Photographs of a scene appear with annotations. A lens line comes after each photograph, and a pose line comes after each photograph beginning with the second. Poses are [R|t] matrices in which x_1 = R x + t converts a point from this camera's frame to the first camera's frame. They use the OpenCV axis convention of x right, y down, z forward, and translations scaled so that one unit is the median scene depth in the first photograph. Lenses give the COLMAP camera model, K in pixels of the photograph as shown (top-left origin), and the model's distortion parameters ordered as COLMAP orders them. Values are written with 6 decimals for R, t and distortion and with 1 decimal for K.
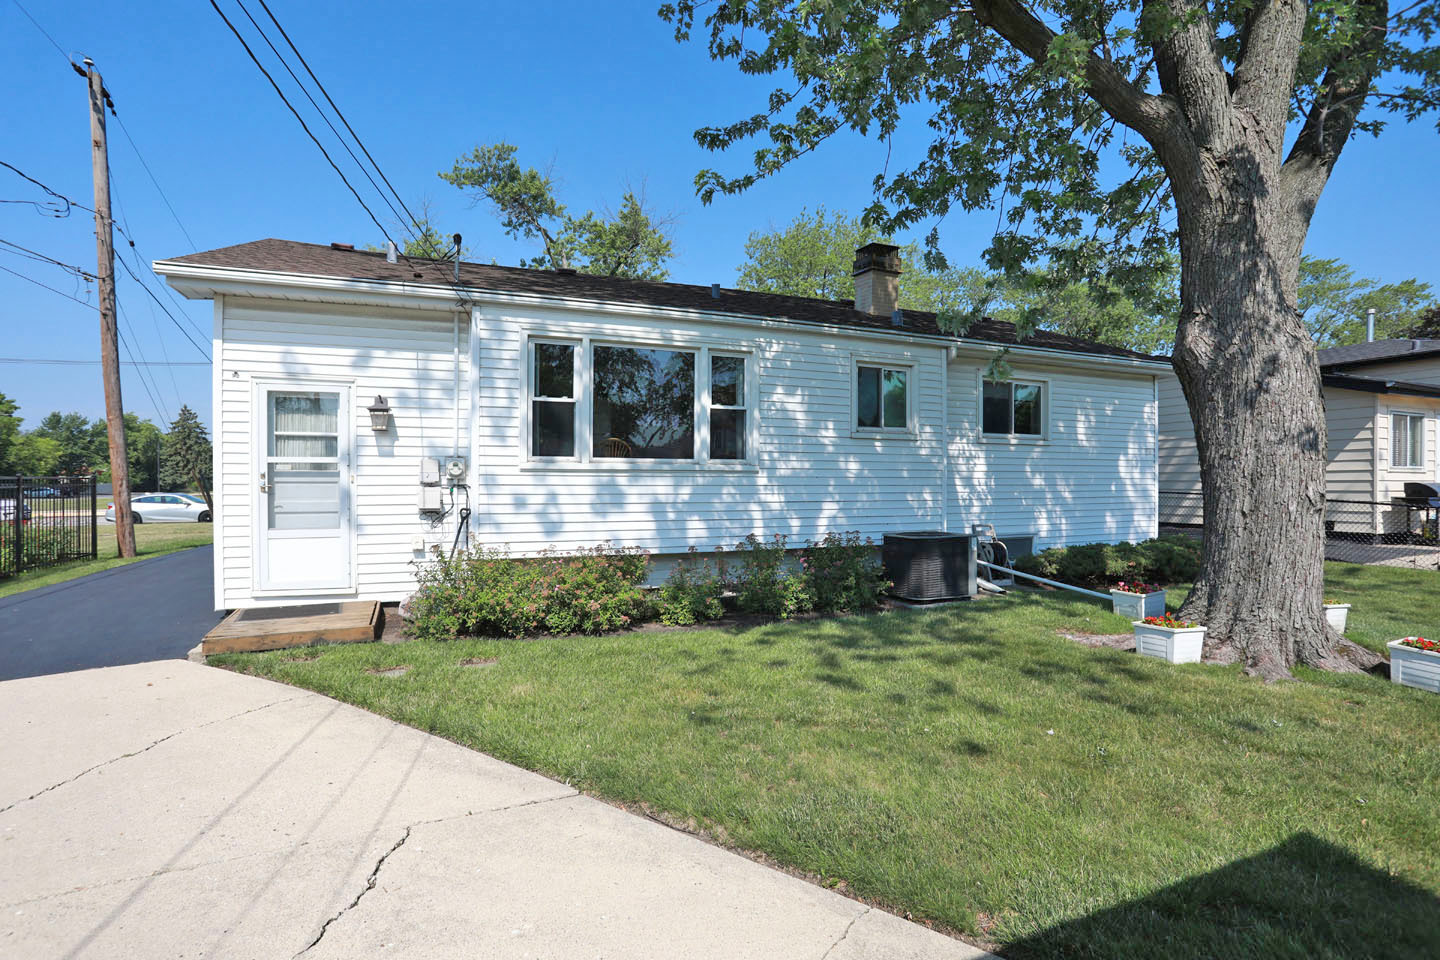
lens RADIAL K [[701.5, 0, 724.4], [0, 701.5, 487.1], [0, 0, 1]] dist [-0.071728, 0.029510]
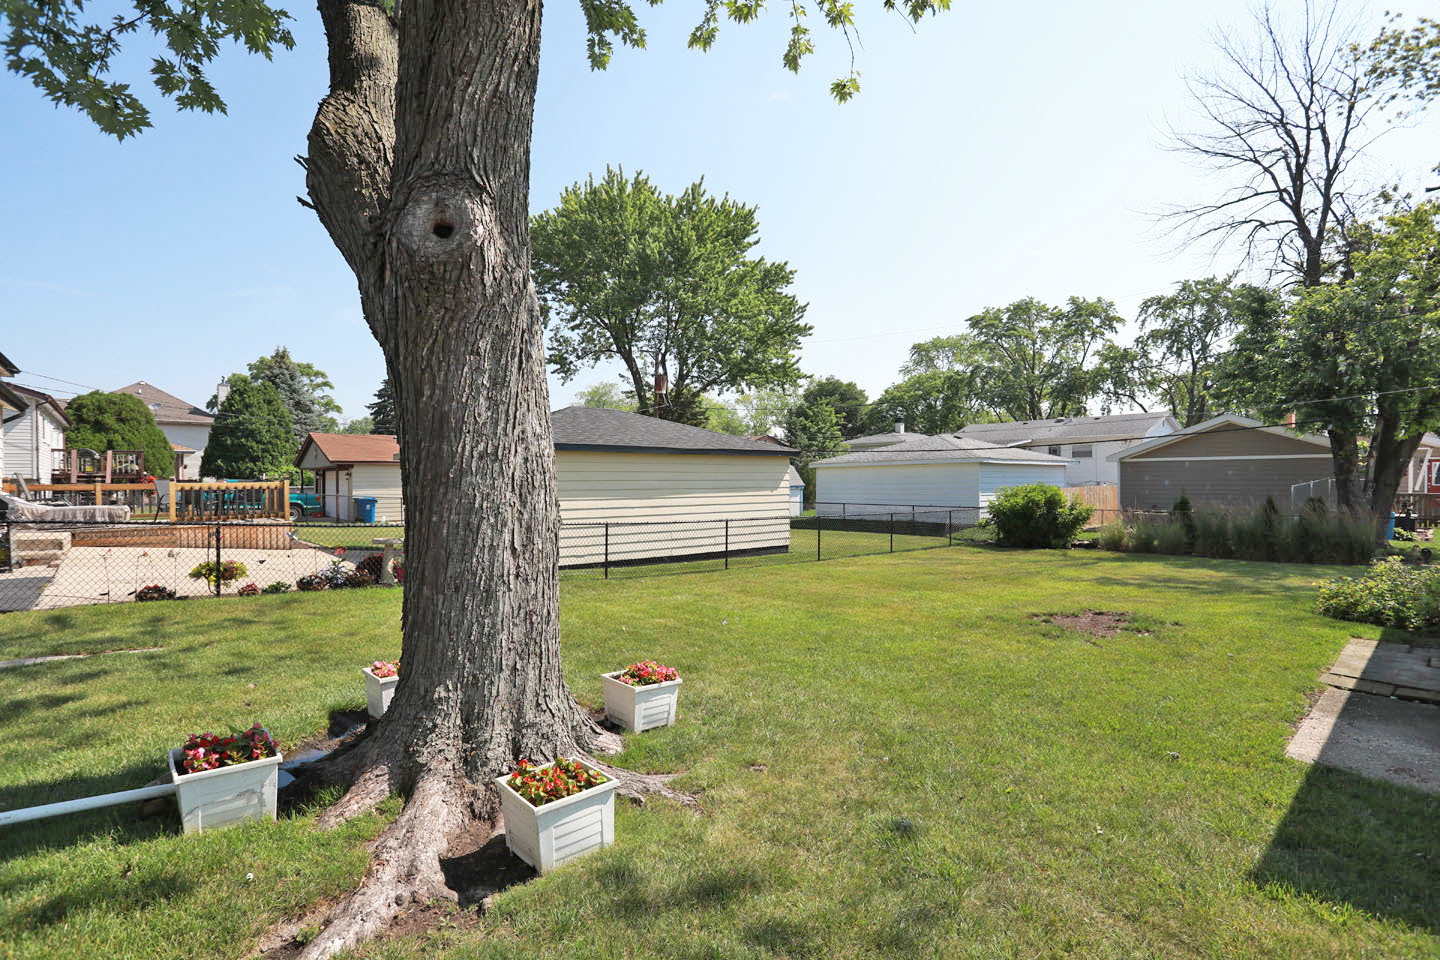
lens RADIAL K [[707.0, 0, 717.4], [0, 707.0, 490.7], [0, 0, 1]] dist [-0.077336, 0.033734]
pose [[-0.322400, -0.012763, 0.946518, 0.082503], [0.012889, 0.999757, 0.017871, -0.016959], [-0.946516, 0.017961, -0.322157, 0.738484]]
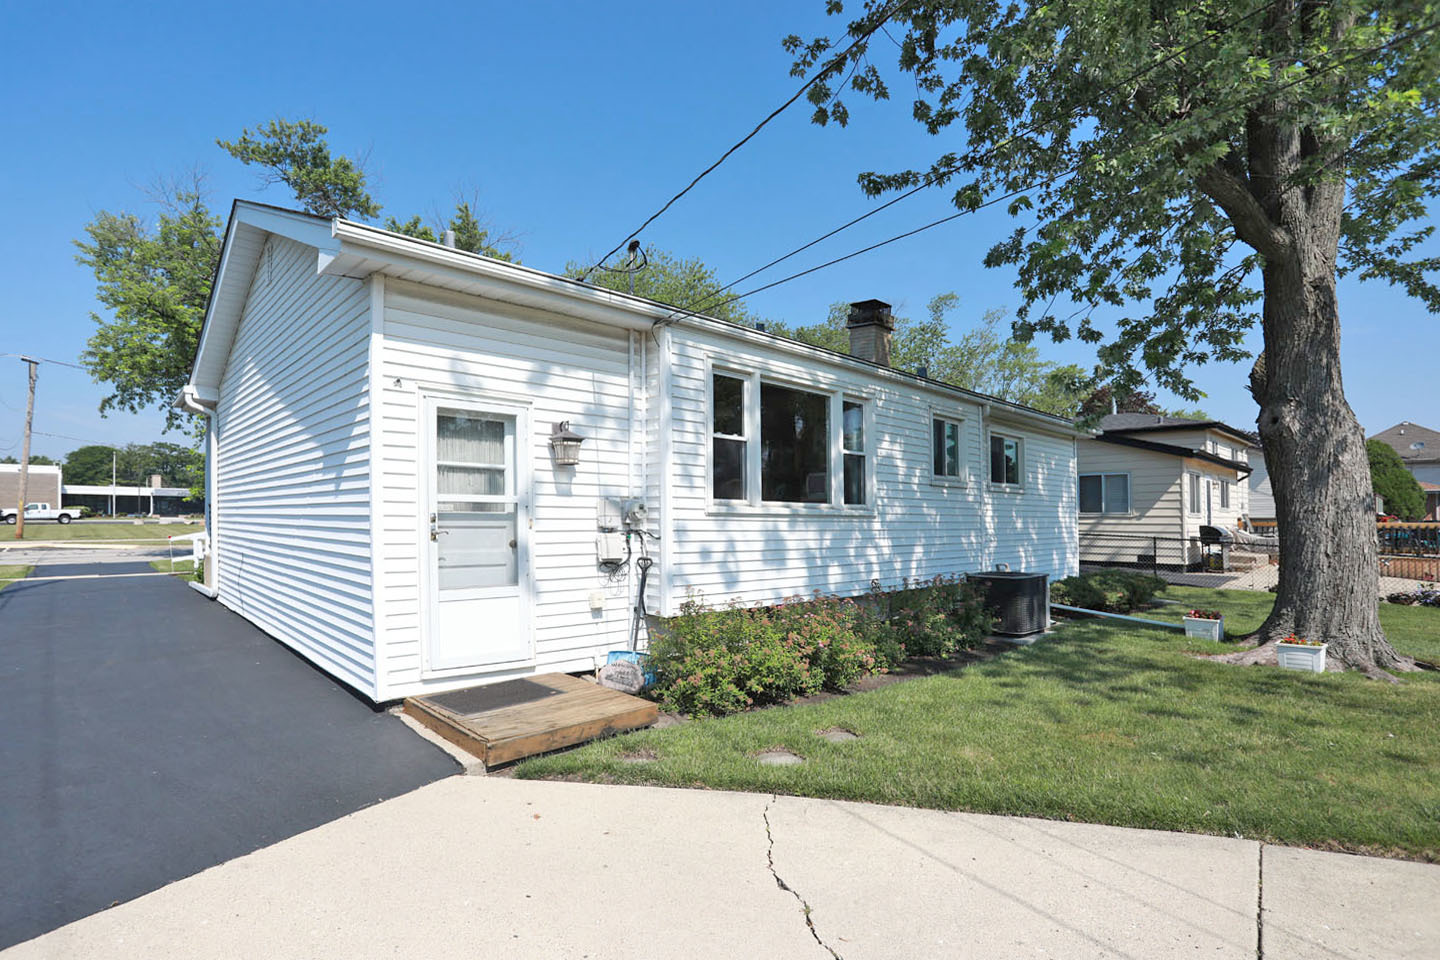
lens RADIAL K [[707.0, 0, 717.4], [0, 707.0, 490.7], [0, 0, 1]] dist [-0.077336, 0.033734]
pose [[0.931844, 0.022576, 0.362157, -0.581256], [-0.006538, 0.998945, -0.045448, -0.012730], [-0.362801, 0.039983, 0.931008, 0.145632]]
